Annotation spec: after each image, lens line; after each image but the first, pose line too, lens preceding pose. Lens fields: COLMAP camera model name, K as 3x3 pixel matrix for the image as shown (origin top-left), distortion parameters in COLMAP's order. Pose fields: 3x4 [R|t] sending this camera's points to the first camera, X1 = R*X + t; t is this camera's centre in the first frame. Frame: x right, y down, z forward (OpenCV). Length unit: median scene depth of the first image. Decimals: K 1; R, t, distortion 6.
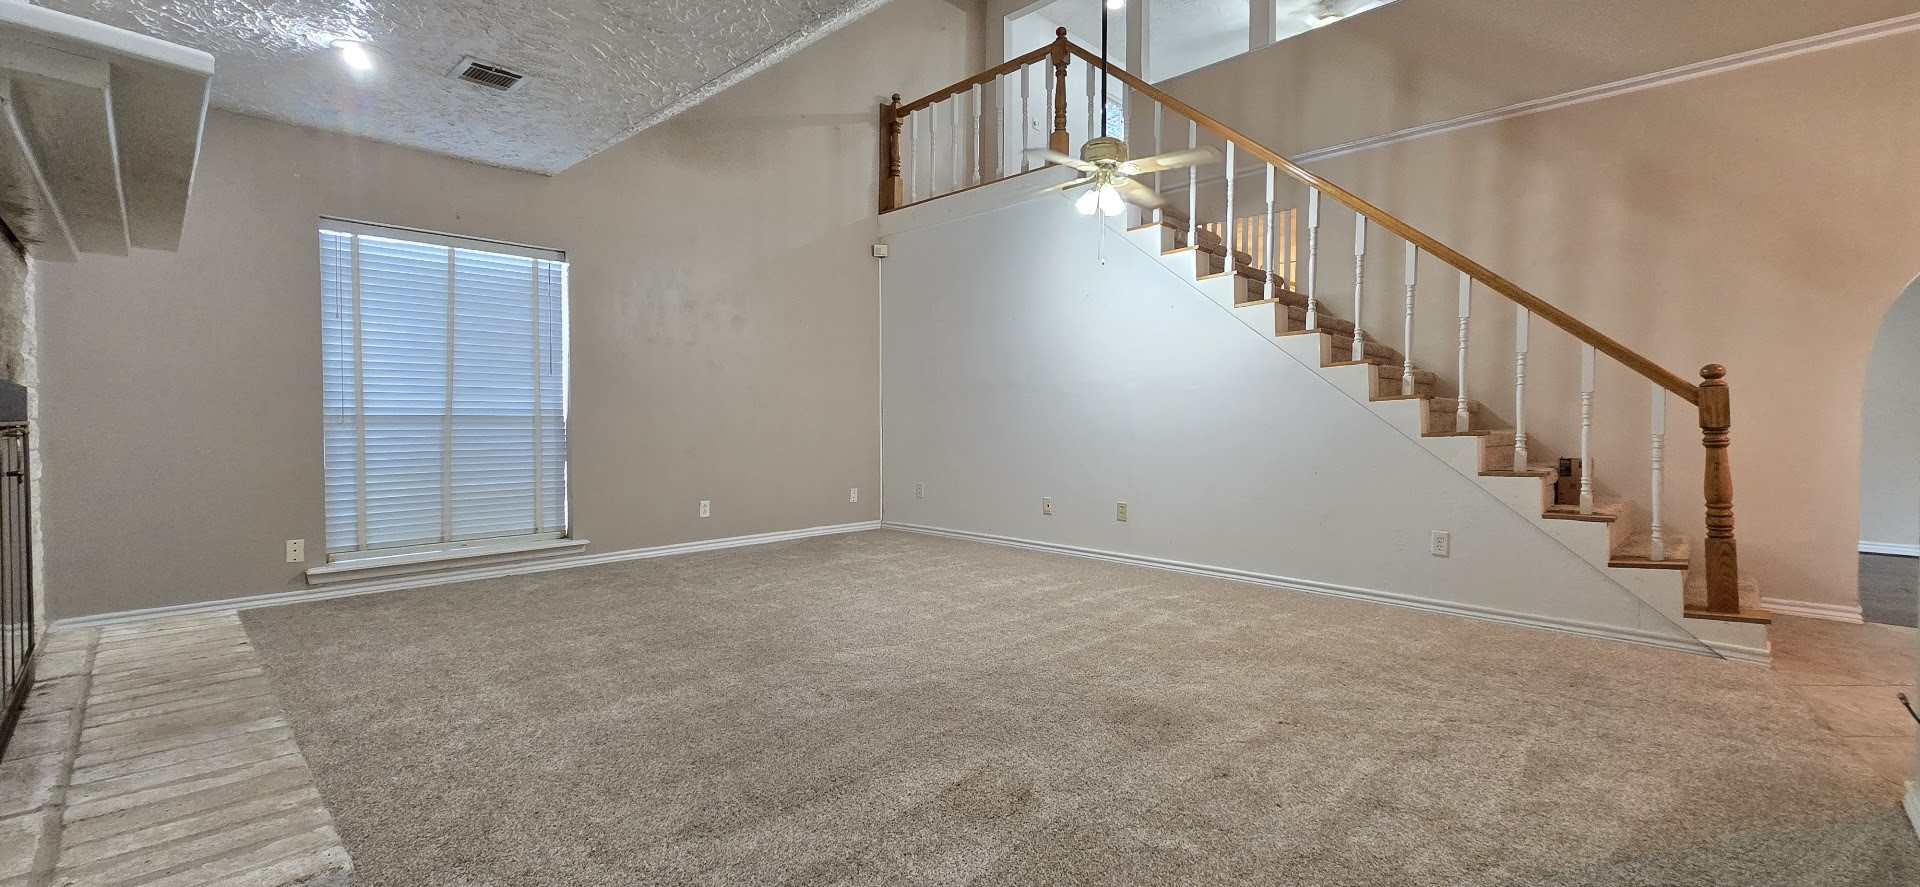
lens RADIAL K [[788.9, 0, 958.9], [0, 788.9, 438.0], [0, 0, 1]] dist [-0.001587, 0.000774]
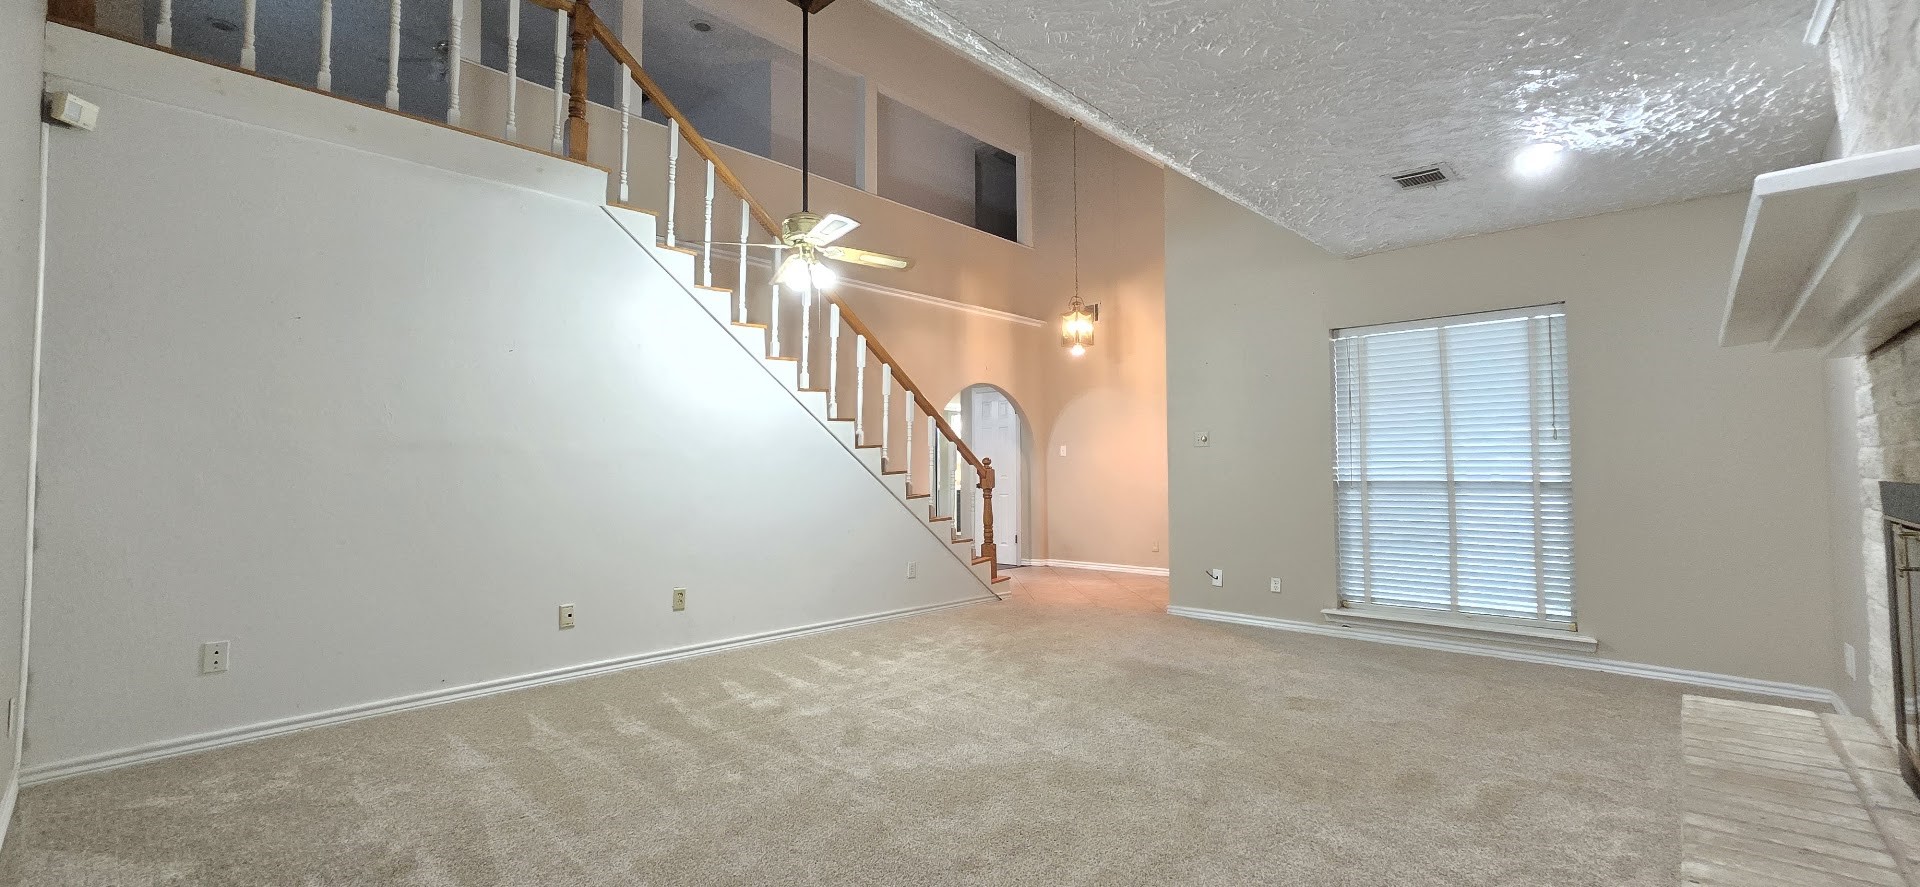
lens RADIAL K [[788.9, 0, 958.9], [0, 788.9, 438.0], [0, 0, 1]] dist [-0.001587, 0.000774]
pose [[-0.033820, 0.041213, 0.998578, -1.593376], [0.030118, 0.998738, -0.040200, -0.095311], [-0.998974, 0.028716, -0.035018, 1.664327]]
